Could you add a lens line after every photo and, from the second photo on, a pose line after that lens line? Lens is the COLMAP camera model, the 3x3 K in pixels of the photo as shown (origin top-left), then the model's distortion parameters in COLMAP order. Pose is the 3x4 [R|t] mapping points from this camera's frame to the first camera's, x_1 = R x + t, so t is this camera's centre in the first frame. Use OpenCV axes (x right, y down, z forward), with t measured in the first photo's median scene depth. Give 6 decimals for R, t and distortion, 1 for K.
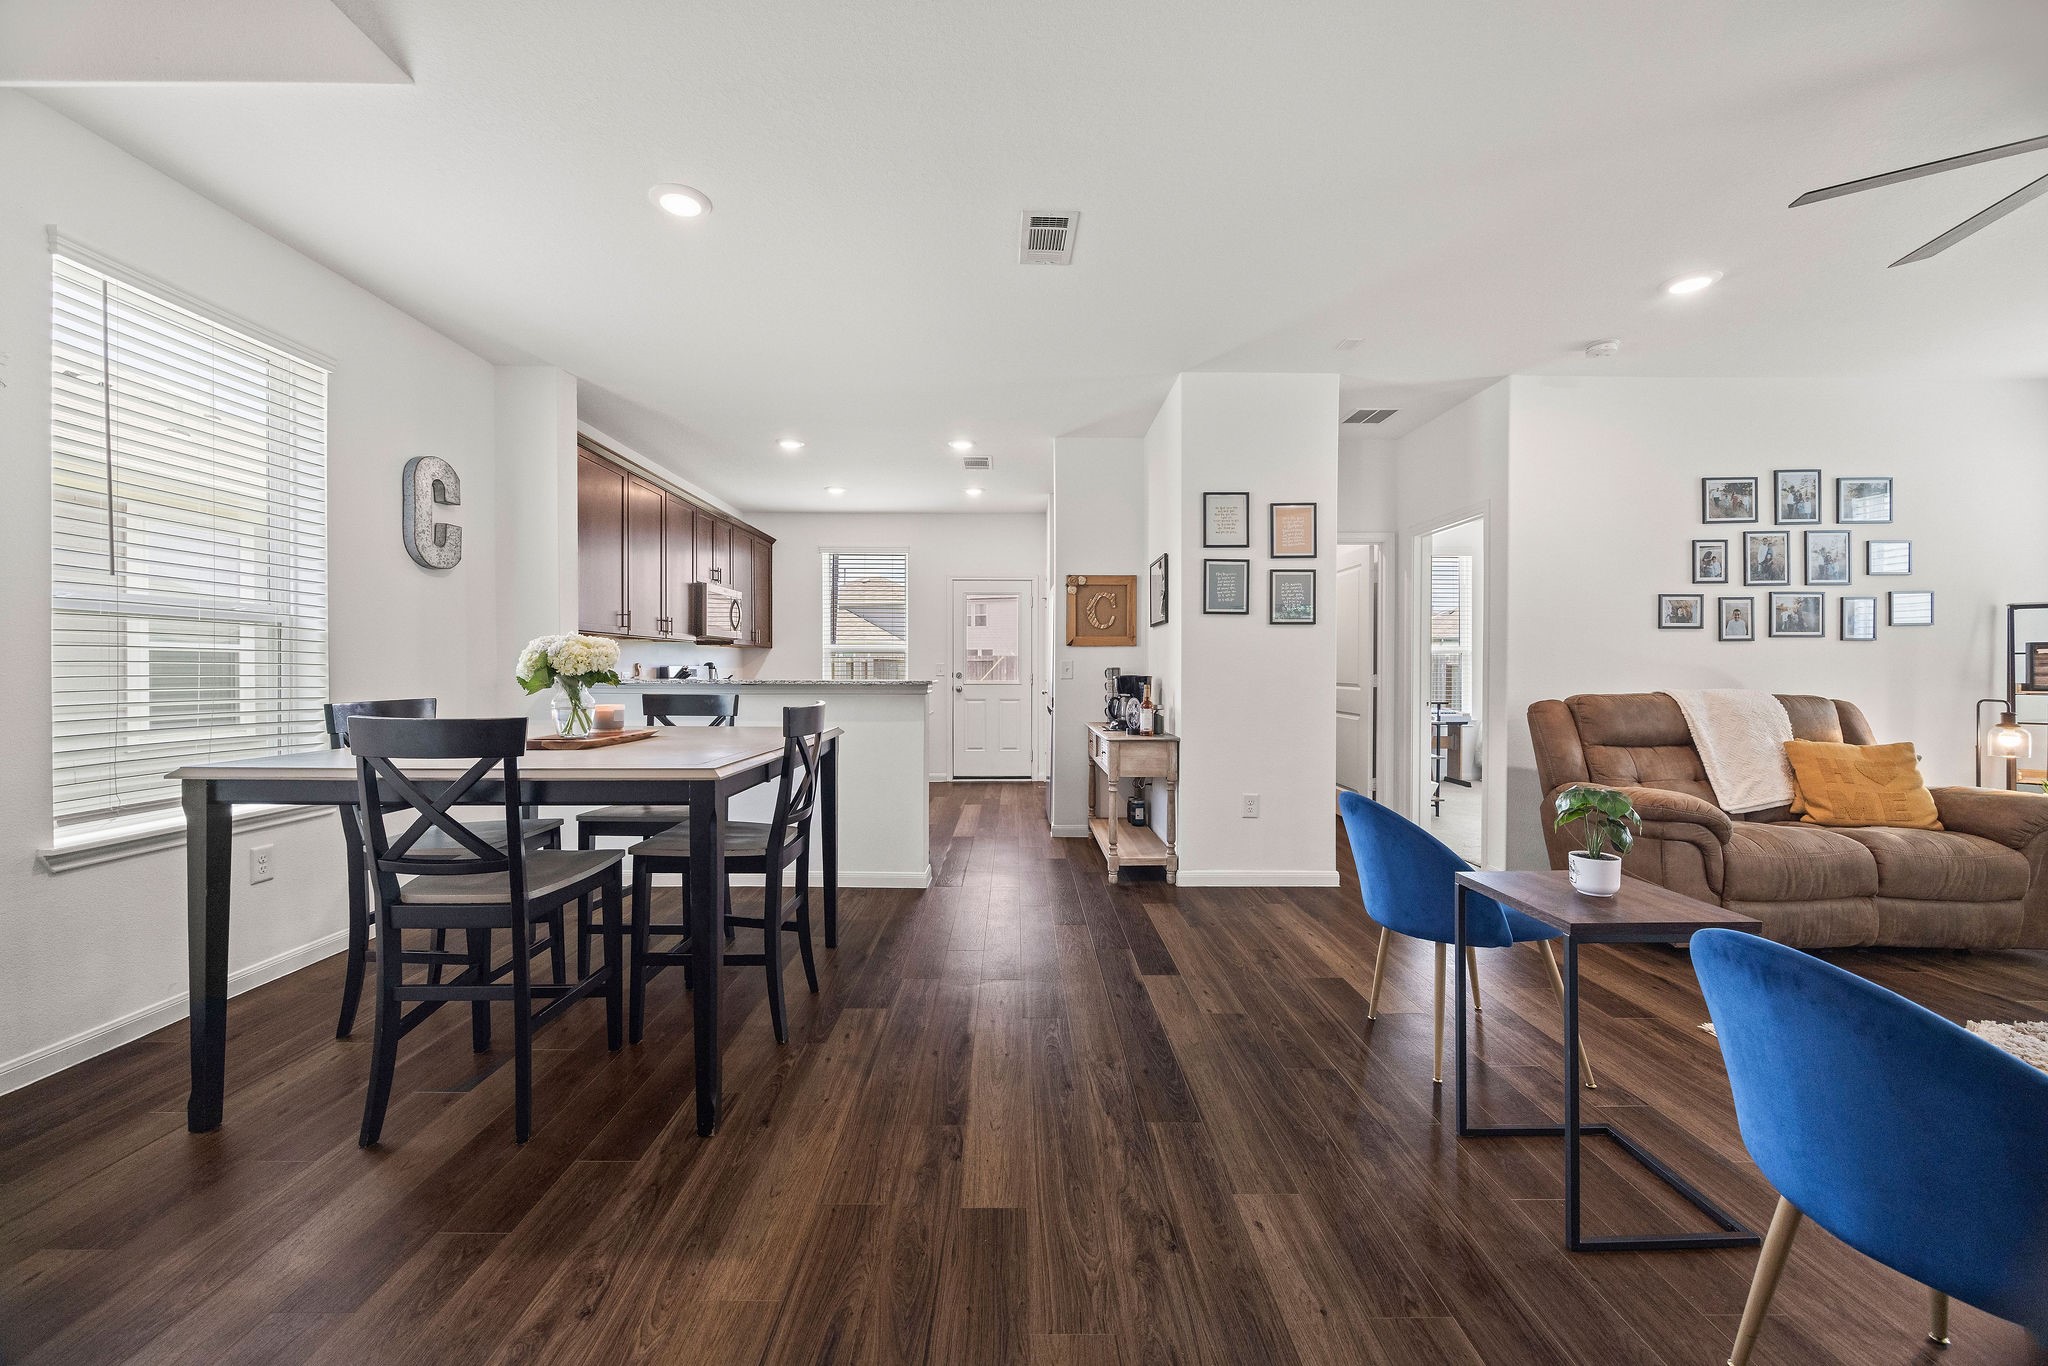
lens RADIAL K [[769.3, 0, 1016.1], [0, 769.3, 675.0], [0, 0, 1]] dist [-0.004197, 0.000208]
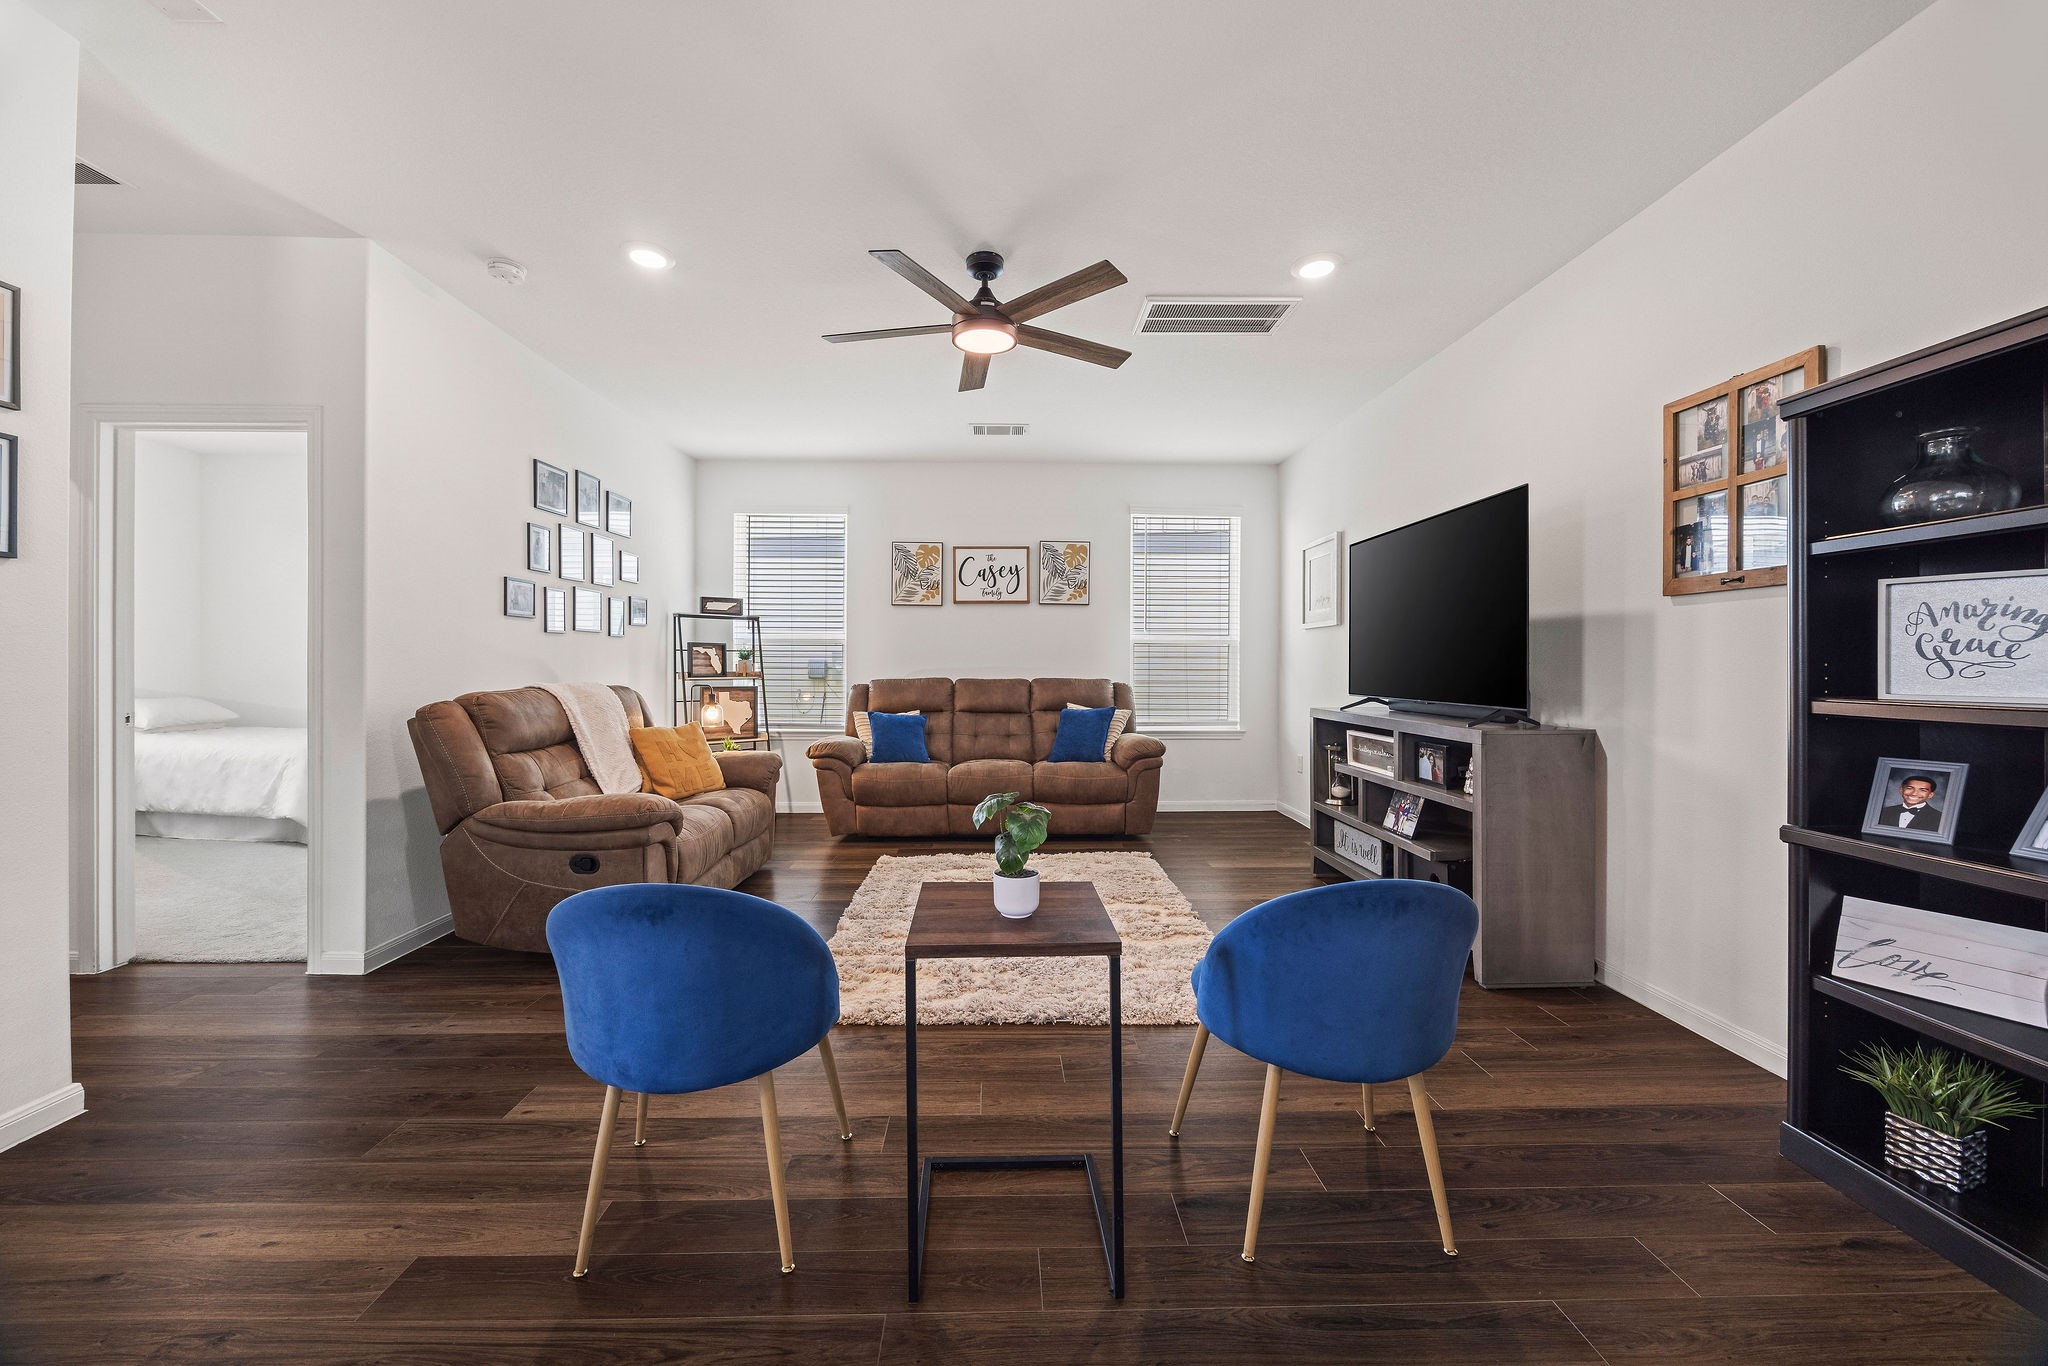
lens RADIAL K [[772.8, 0, 1019.8], [0, 772.8, 665.1], [0, 0, 1]] dist [-0.002016, 0.000035]
pose [[-0.023446, -0.001840, 0.999723, -0.078034], [0.002865, 0.999994, 0.001908, -0.002821], [-0.999721, 0.002909, -0.023440, 0.464193]]
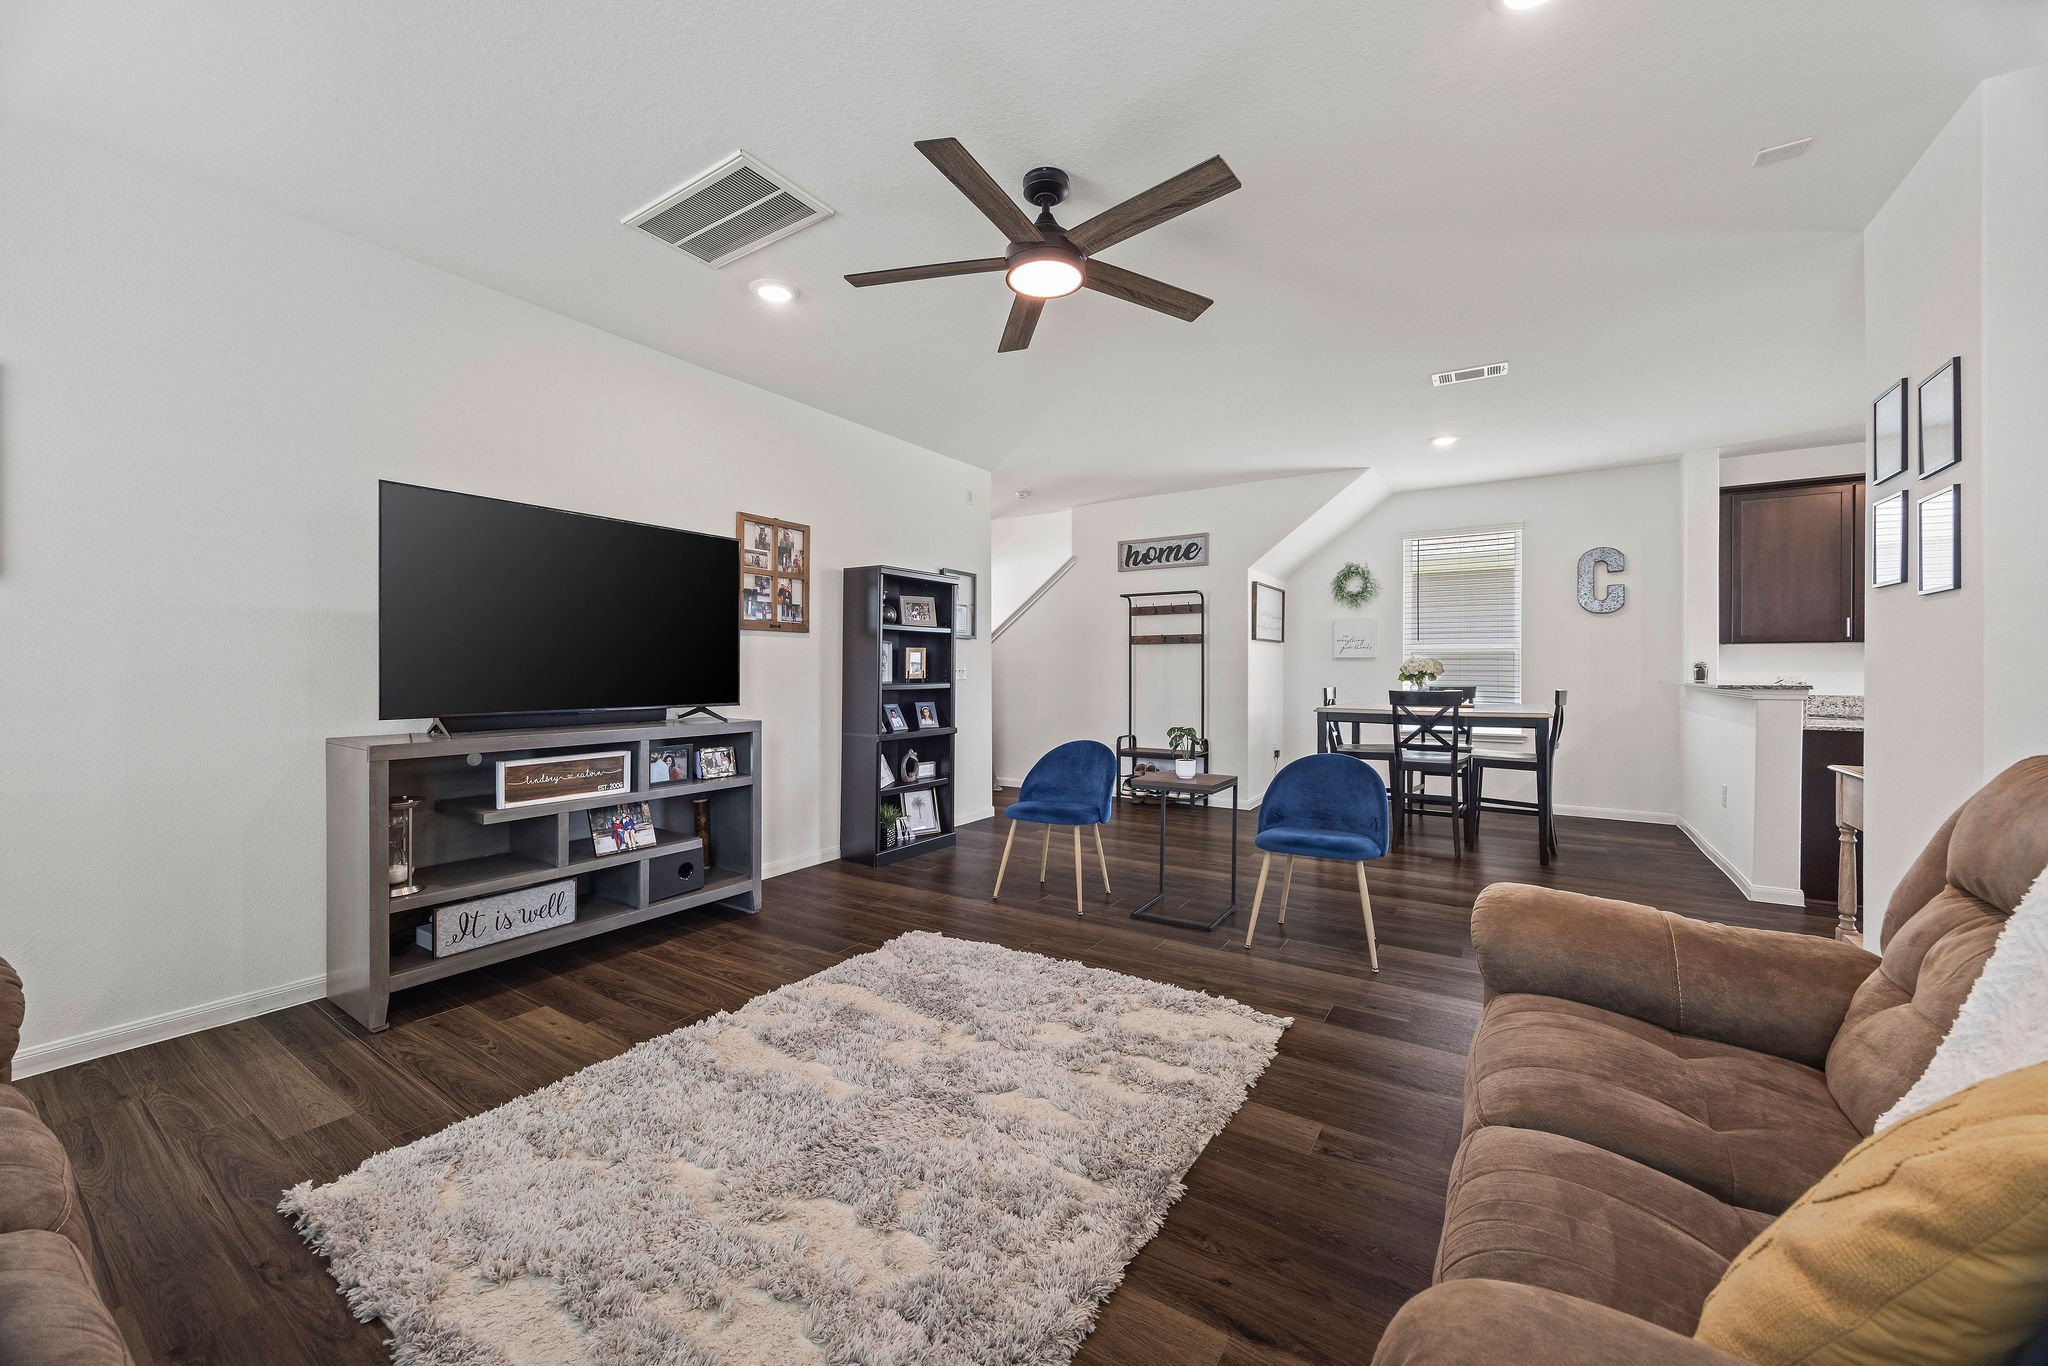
lens RADIAL K [[769.3, 0, 1016.1], [0, 769.3, 675.0], [0, 0, 1]] dist [-0.004197, 0.000208]
pose [[-0.556363, 0.002149, -0.830937, 1.284732], [-0.008028, 0.999936, 0.007961, -0.006720], [0.830901, 0.011100, -0.556310, 0.826563]]
